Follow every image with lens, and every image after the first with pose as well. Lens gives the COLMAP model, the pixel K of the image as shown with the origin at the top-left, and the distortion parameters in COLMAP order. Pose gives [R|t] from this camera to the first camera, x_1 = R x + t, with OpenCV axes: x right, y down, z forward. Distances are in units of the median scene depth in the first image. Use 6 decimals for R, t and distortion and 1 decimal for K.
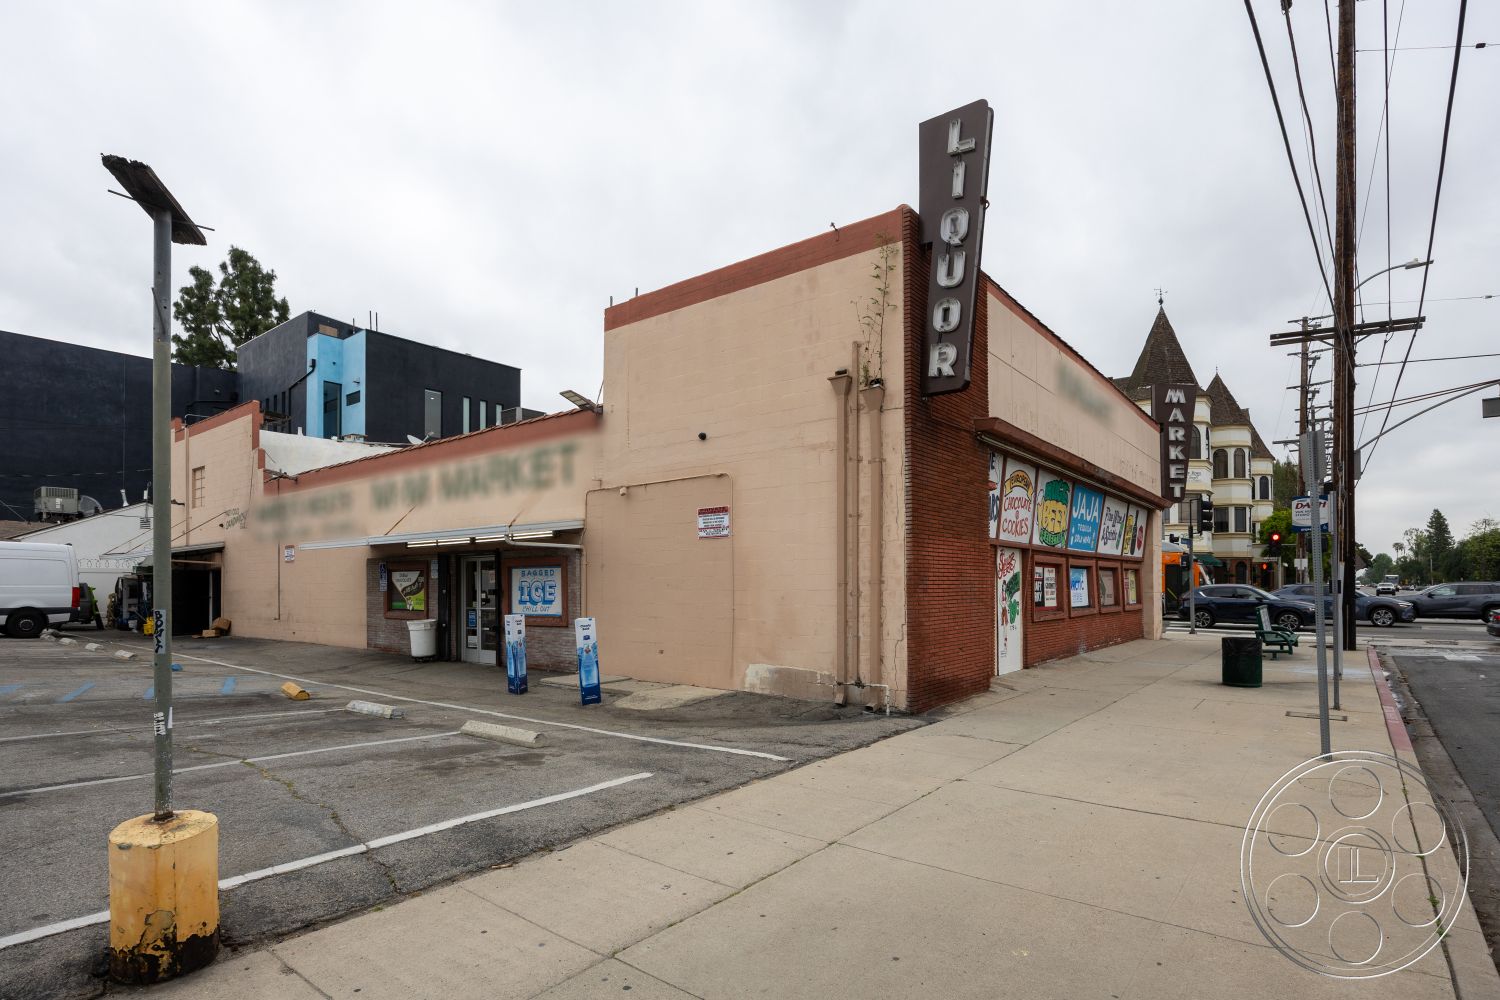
lens RADIAL K [[764.4, 0, 751.0], [0, 764.4, 572.5], [0, 0, 1]] dist [-0.009619, 0.000057]
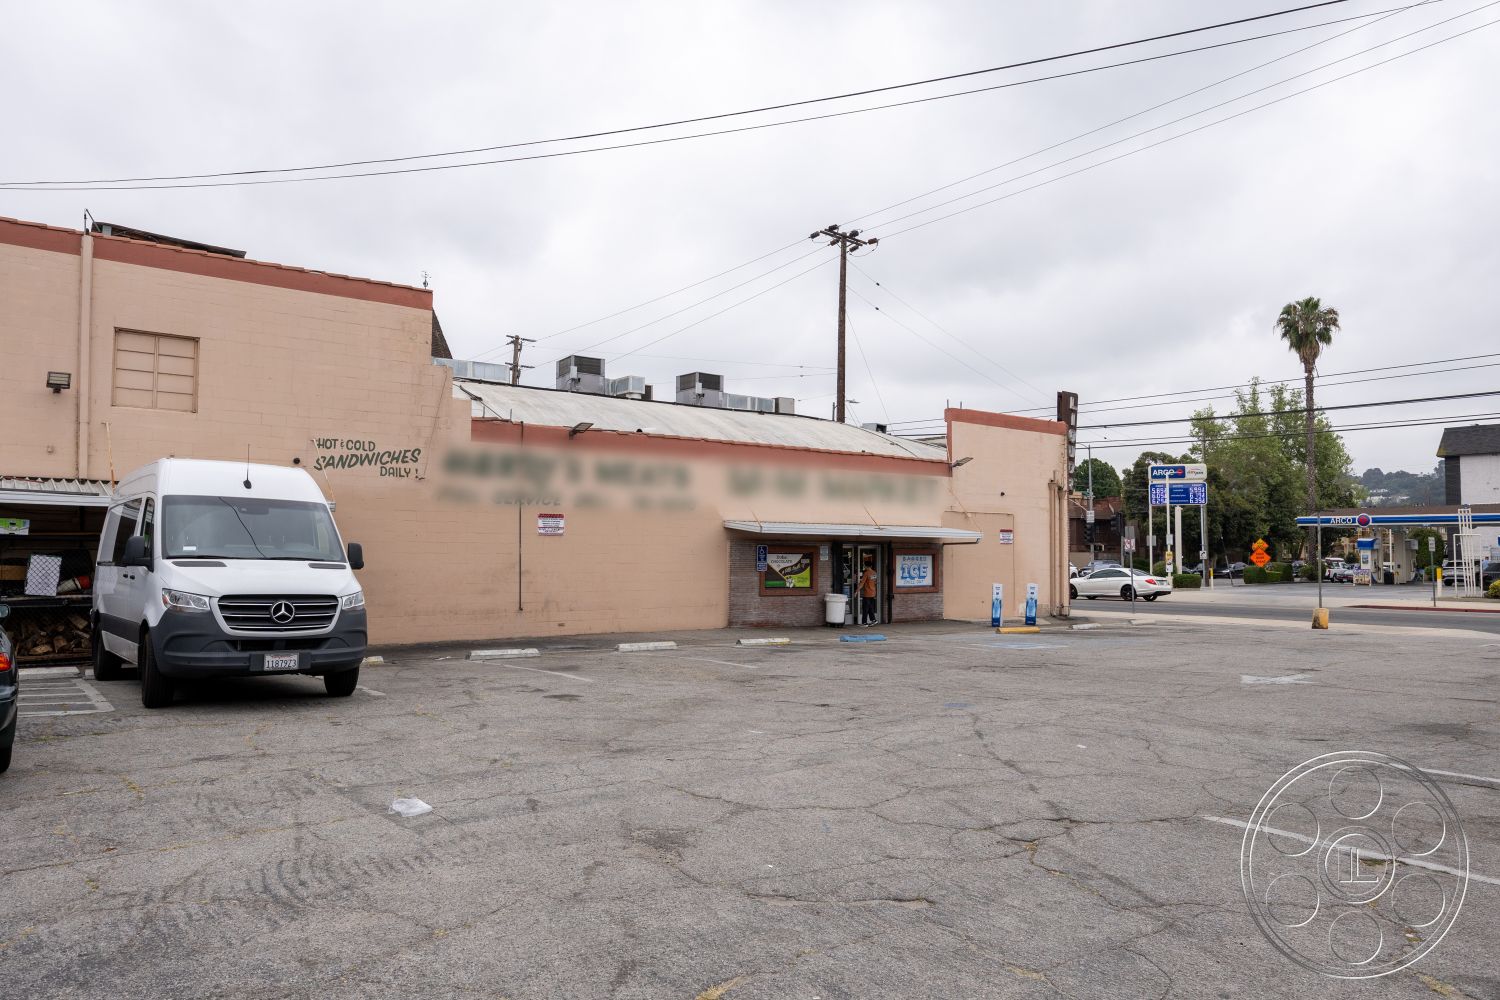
lens RADIAL K [[1001.7, 0, 753.5], [0, 1001.7, 495.5], [0, 0, 1]] dist [0.000097, -0.004590]
pose [[0.248973, 0.063910, 0.966399, -1.978648], [-0.025683, 0.997905, -0.059377, 0.001400], [-0.968170, -0.010037, 0.250093, 0.684644]]
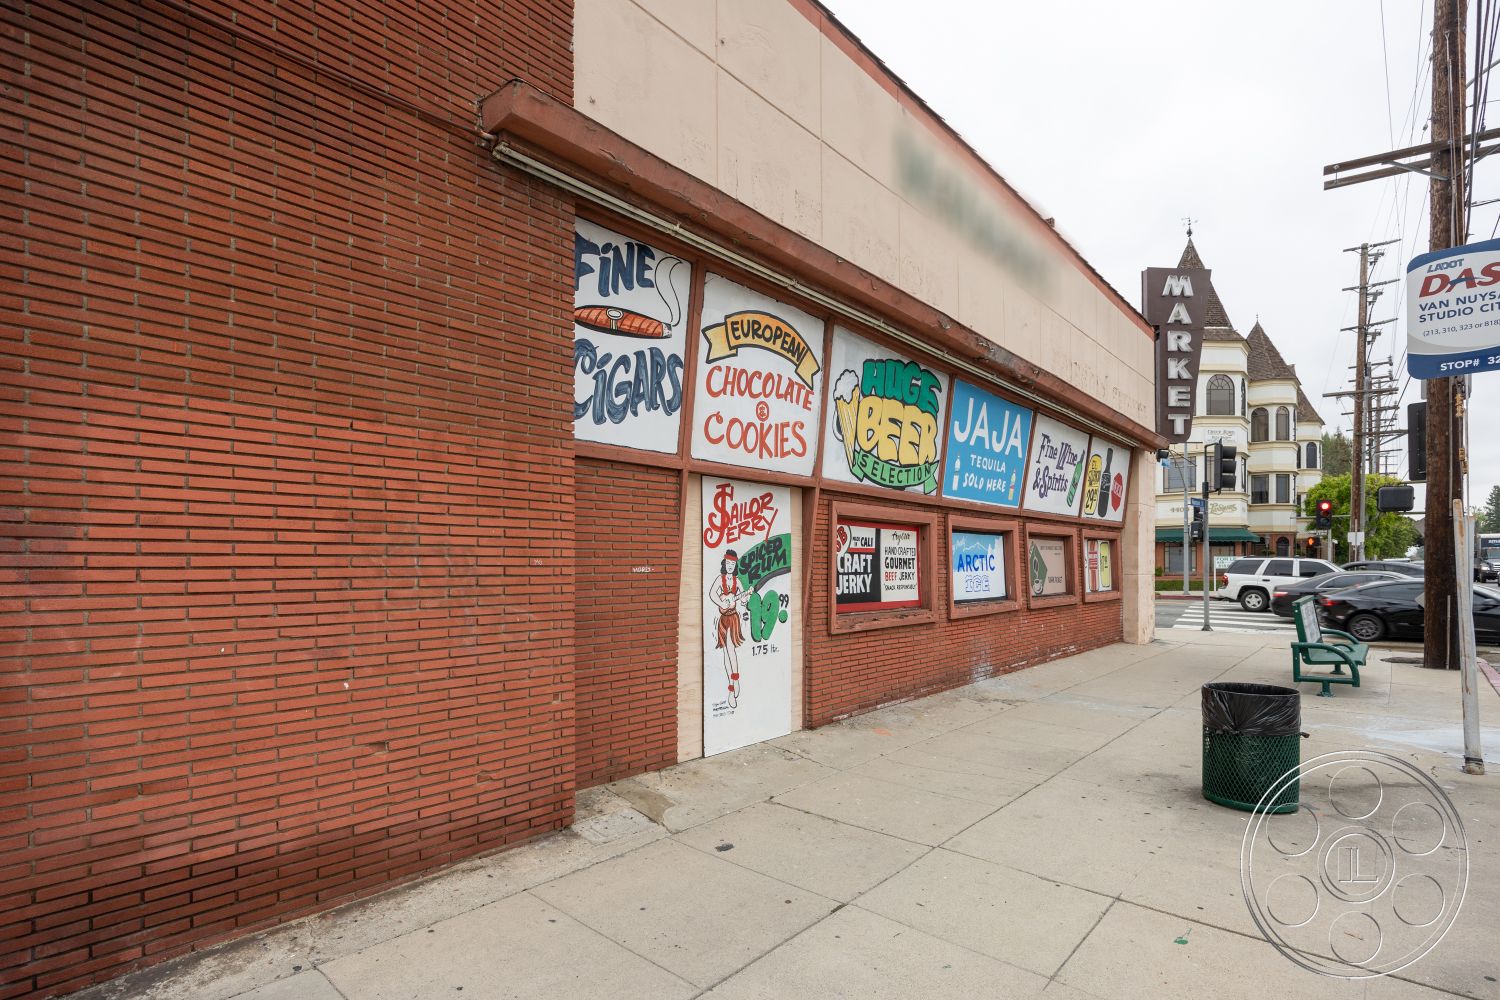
lens RADIAL K [[746.6, 0, 759.5], [0, 746.6, 559.2], [0, 0, 1]] dist [-0.004821, -0.000613]
pose [[0.999032, 0.003967, -0.043799, 0.287112], [-0.003399, 0.999909, 0.013026, 0.007407], [0.043847, -0.012865, 0.998955, 0.424214]]
